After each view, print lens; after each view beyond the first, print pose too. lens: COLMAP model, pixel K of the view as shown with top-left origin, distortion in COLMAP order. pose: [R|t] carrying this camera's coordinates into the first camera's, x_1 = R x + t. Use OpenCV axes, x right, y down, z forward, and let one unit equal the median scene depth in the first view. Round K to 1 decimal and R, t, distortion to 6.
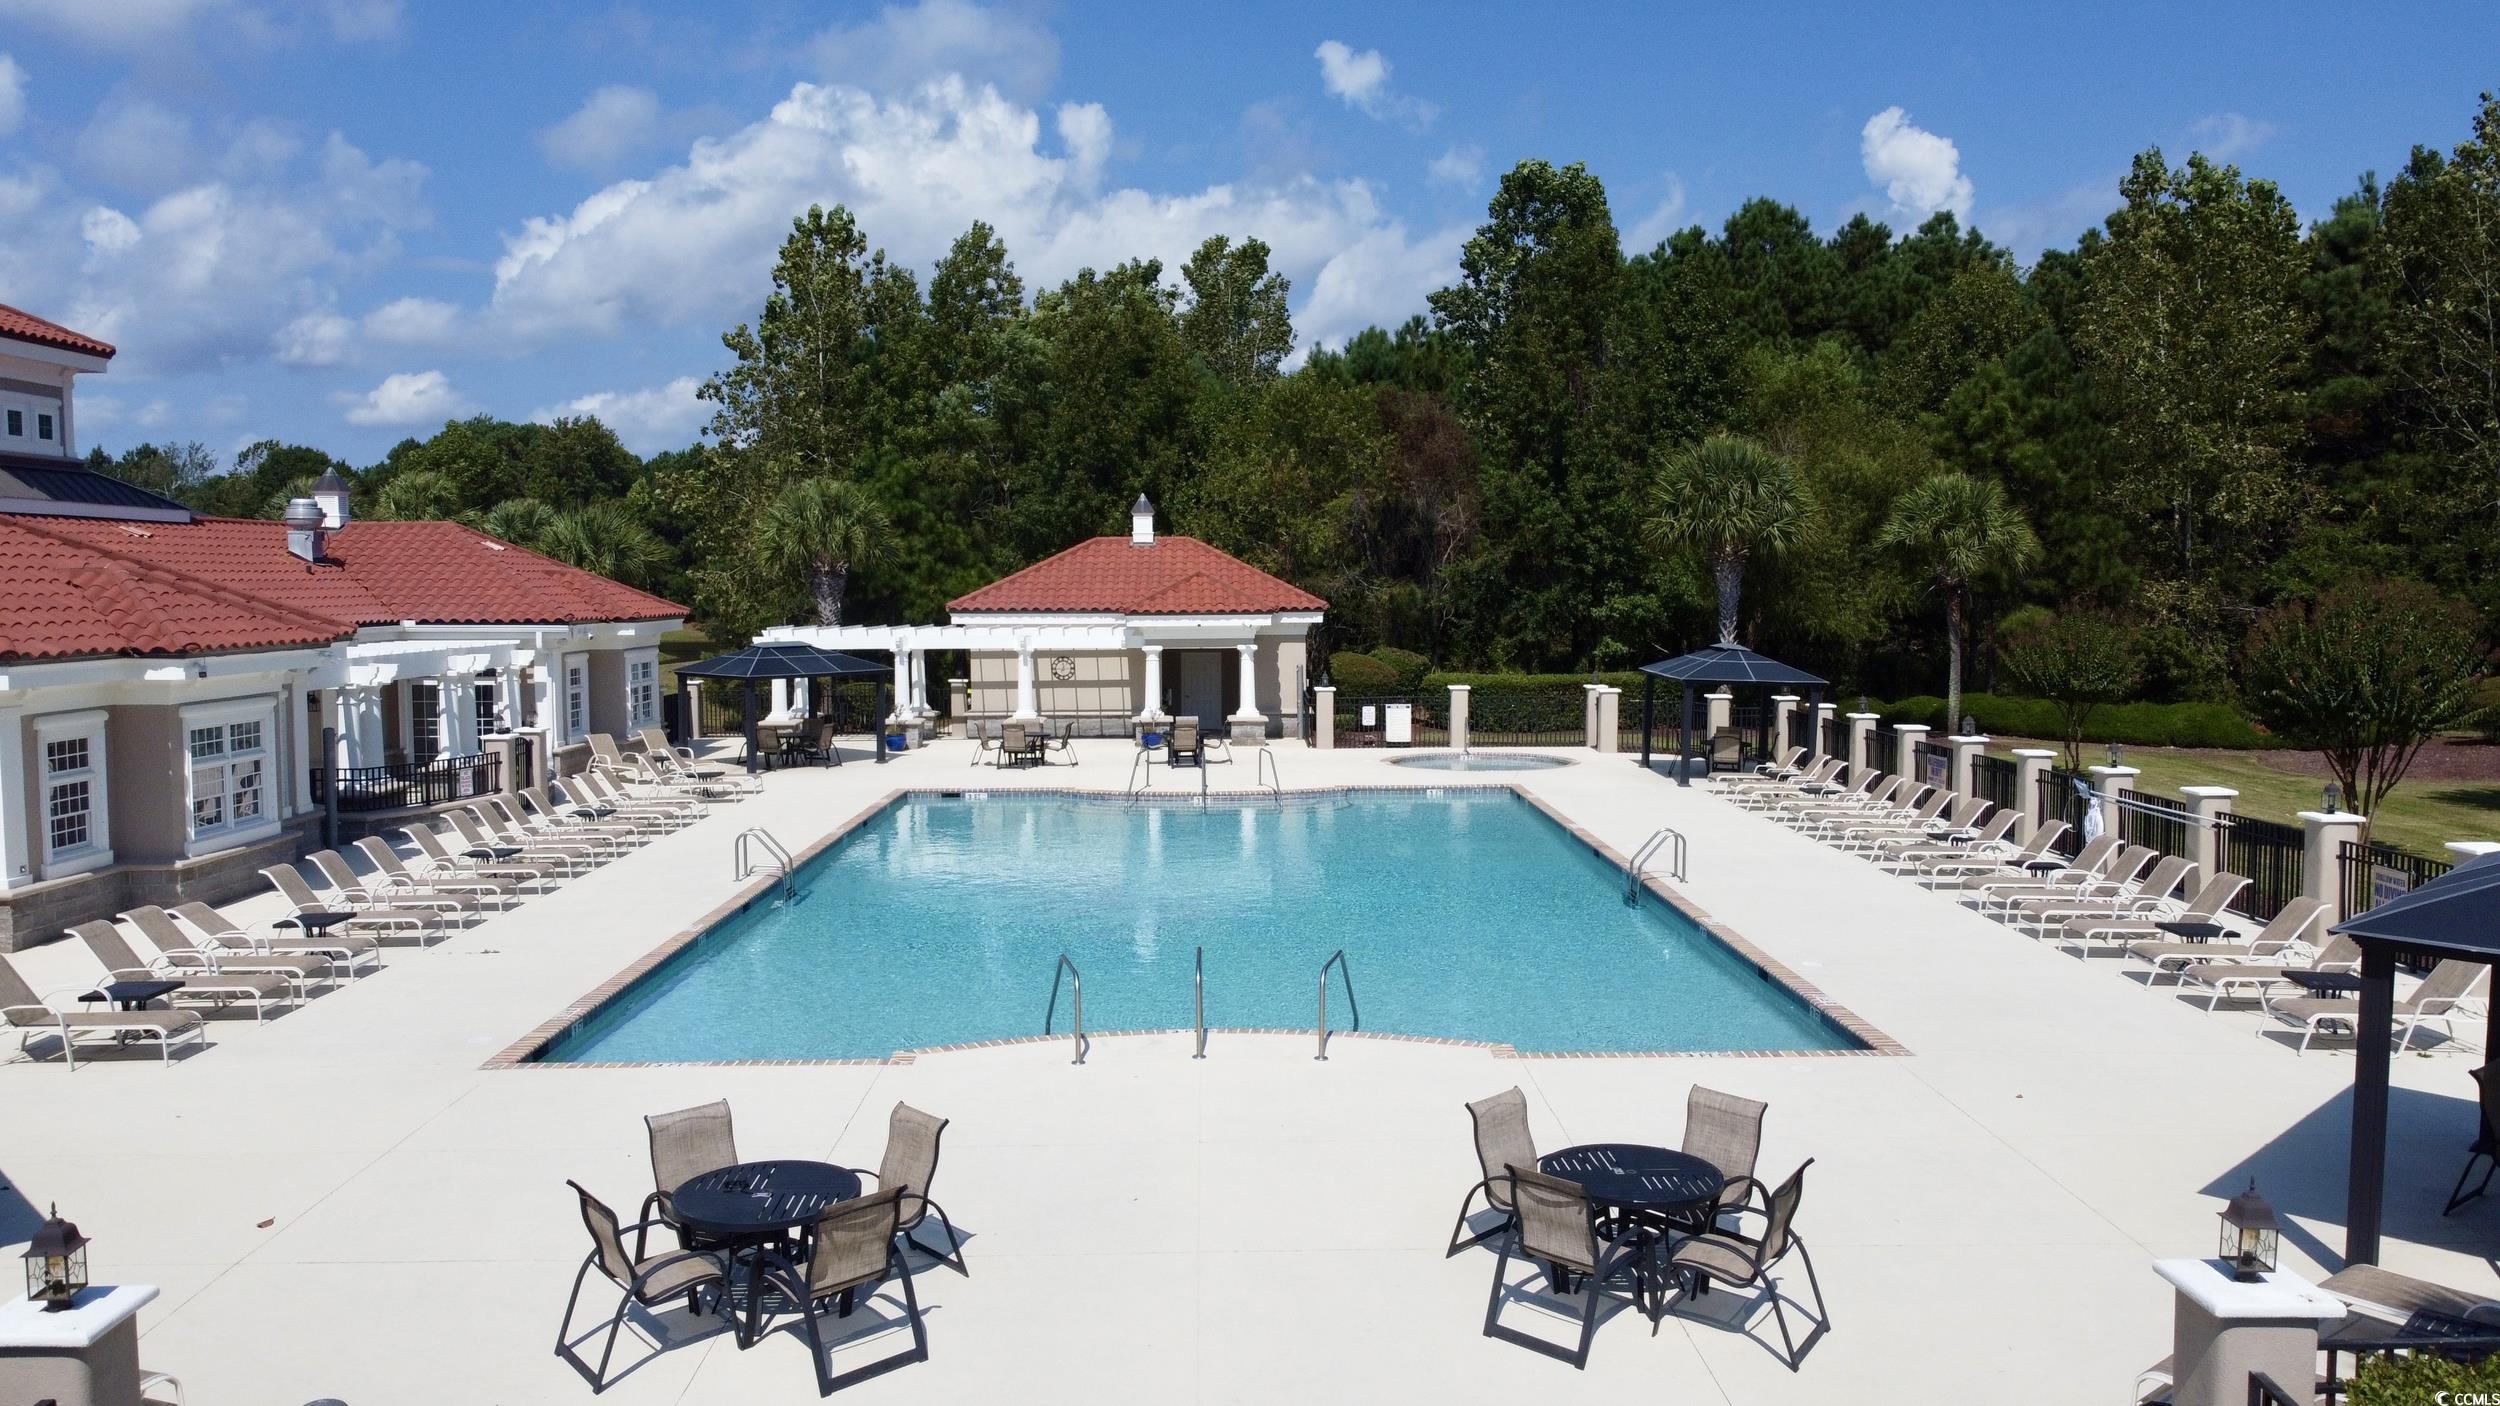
lens RADIAL K [[1874.4, 0, 1257.0], [0, 1874.4, 706.8], [0, 0, 1]] dist [0.002635, -0.004425]
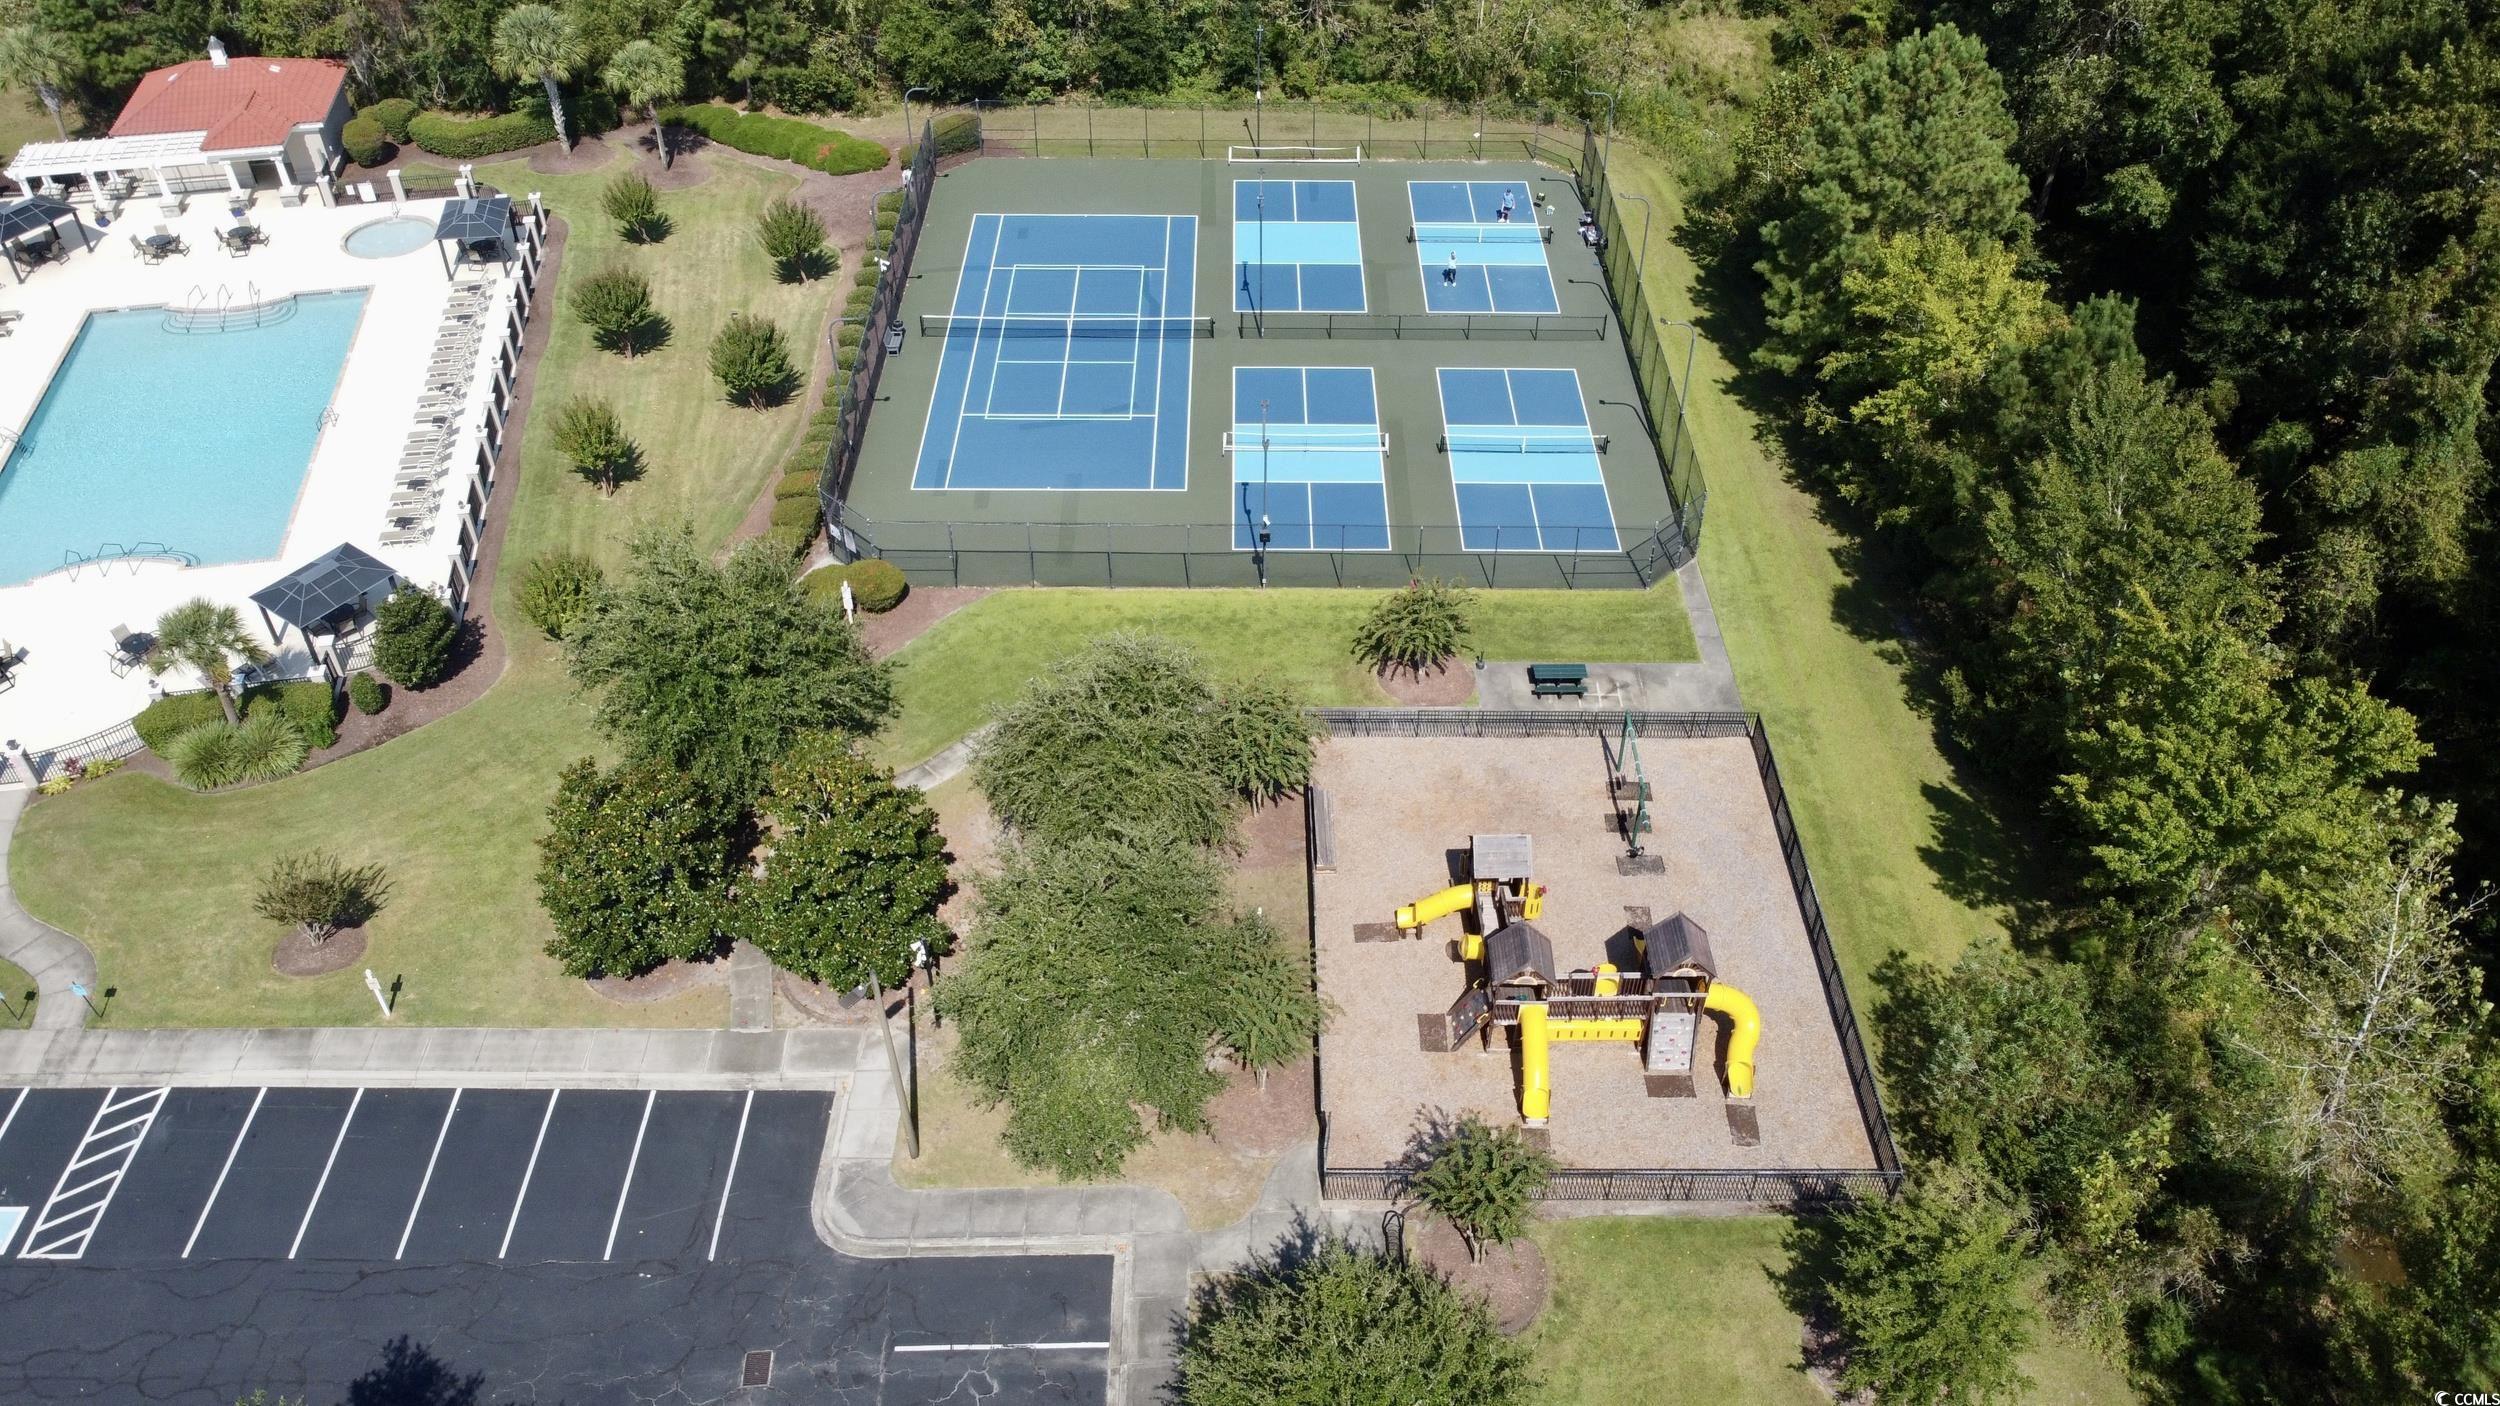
lens RADIAL K [[1874.4, 0, 1238.3], [0, 1874.4, 695.4], [0, 0, 1]] dist [0.002635, -0.004425]
pose [[0.987942, -0.102061, 0.116421, 0.714311], [0.011036, 0.796469, 0.604579, -0.771246], [-0.154430, -0.596004, 0.787992, -1.053857]]
